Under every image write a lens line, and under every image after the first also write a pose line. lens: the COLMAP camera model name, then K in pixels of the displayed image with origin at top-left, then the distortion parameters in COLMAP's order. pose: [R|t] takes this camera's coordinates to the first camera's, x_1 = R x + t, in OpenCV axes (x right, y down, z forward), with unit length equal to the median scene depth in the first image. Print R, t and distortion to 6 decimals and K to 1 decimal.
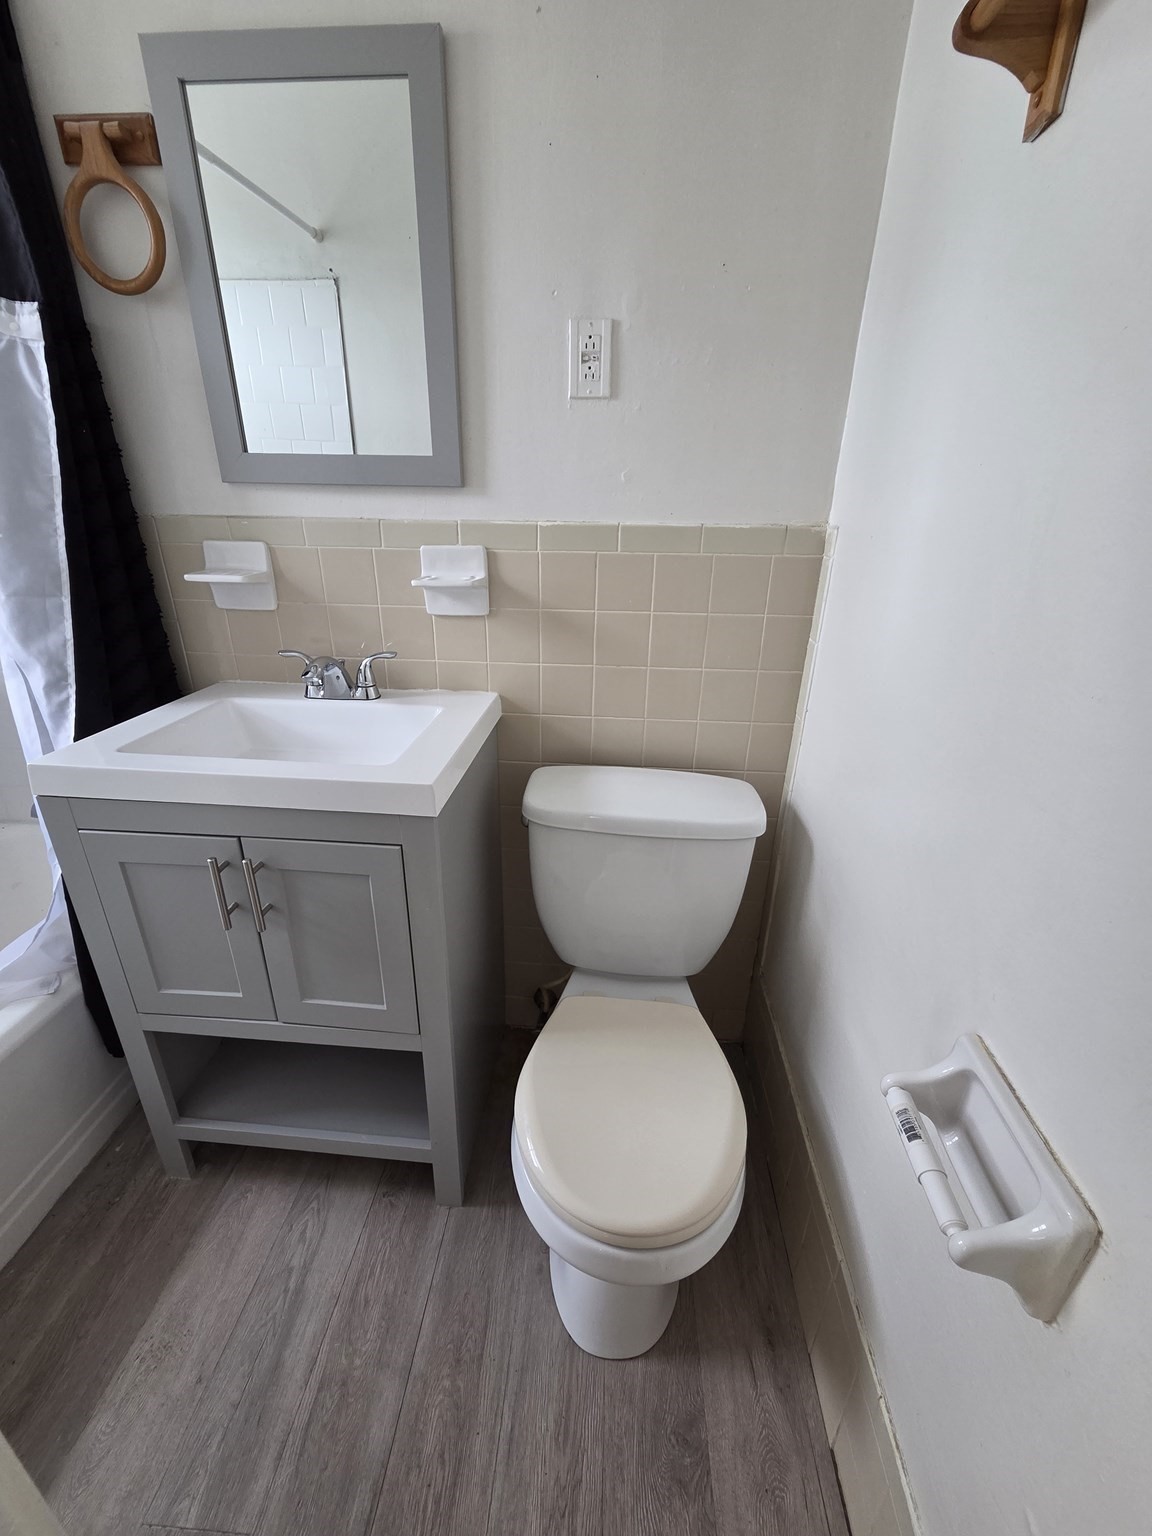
lens RADIAL K [[626.2, 0, 576.0], [0, 626.2, 768.0], [0, 0, 1]] dist [0.010519, -0.003607]
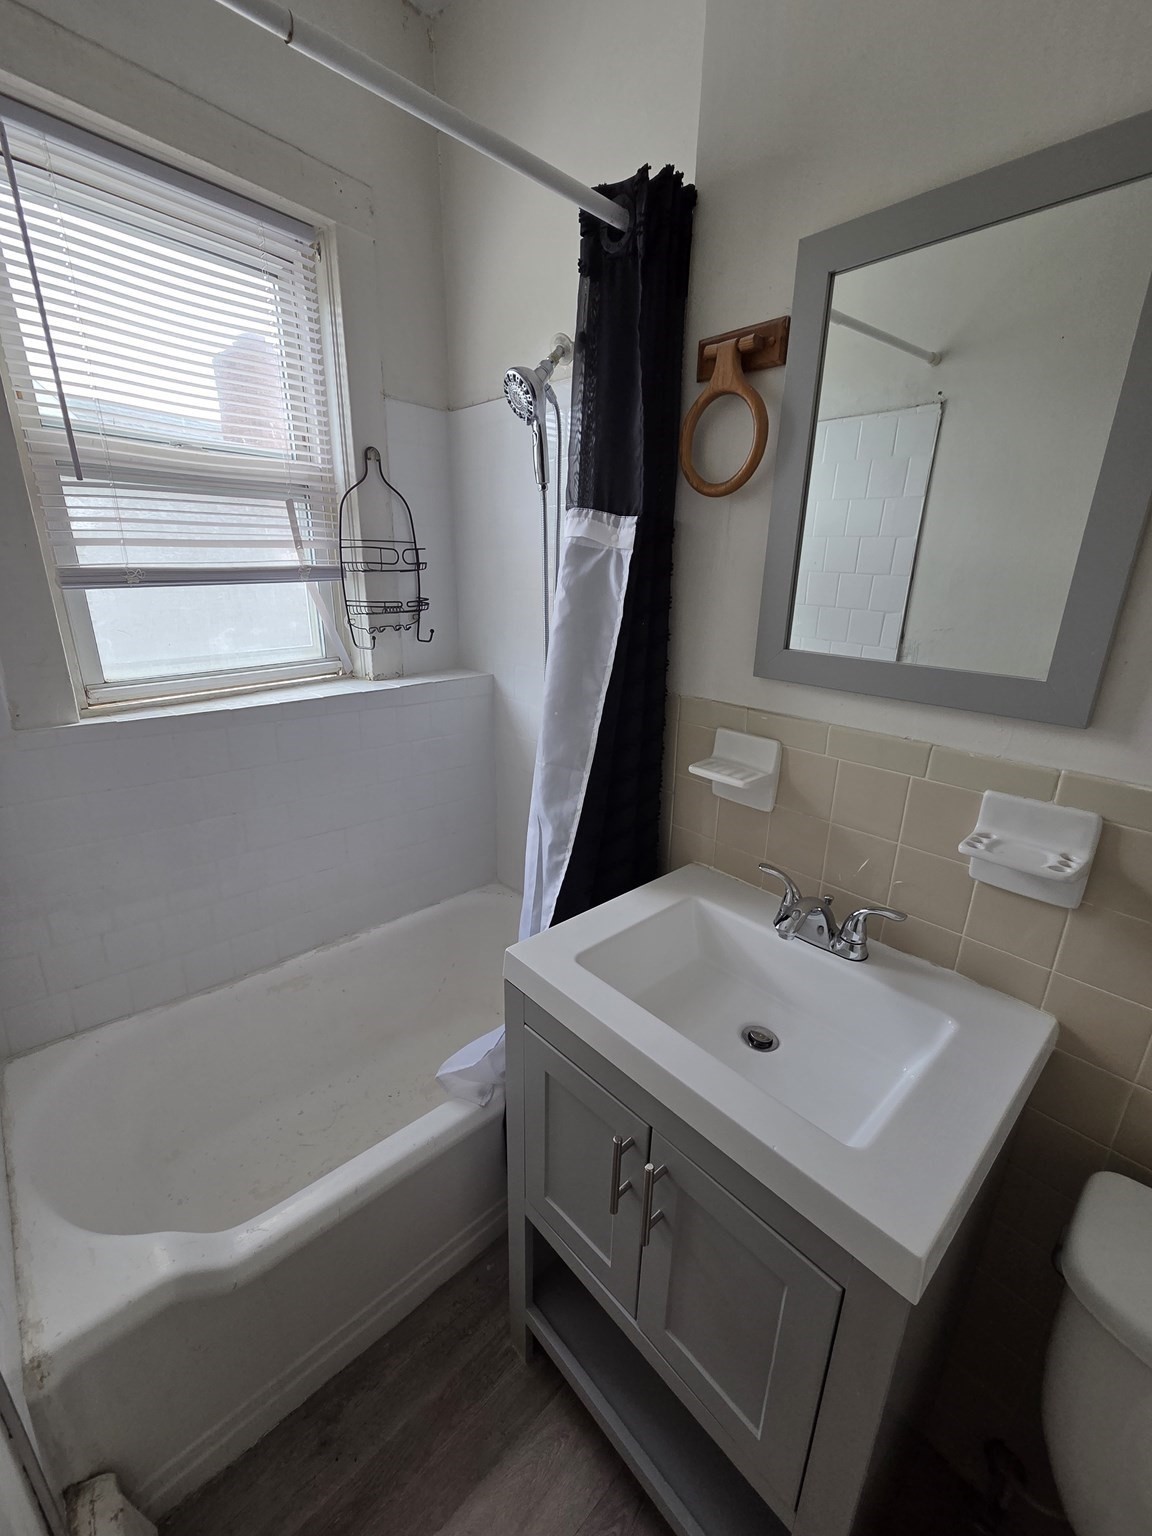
lens RADIAL K [[635.8, 0, 576.0], [0, 635.8, 768.0], [0, 0, 1]] dist [0.002744, 0.000380]
pose [[0.732494, 0.209239, -0.647821, -0.140118], [-0.271715, 0.962371, 0.003606, -0.281926], [0.624198, 0.173381, 0.761784, 0.182823]]
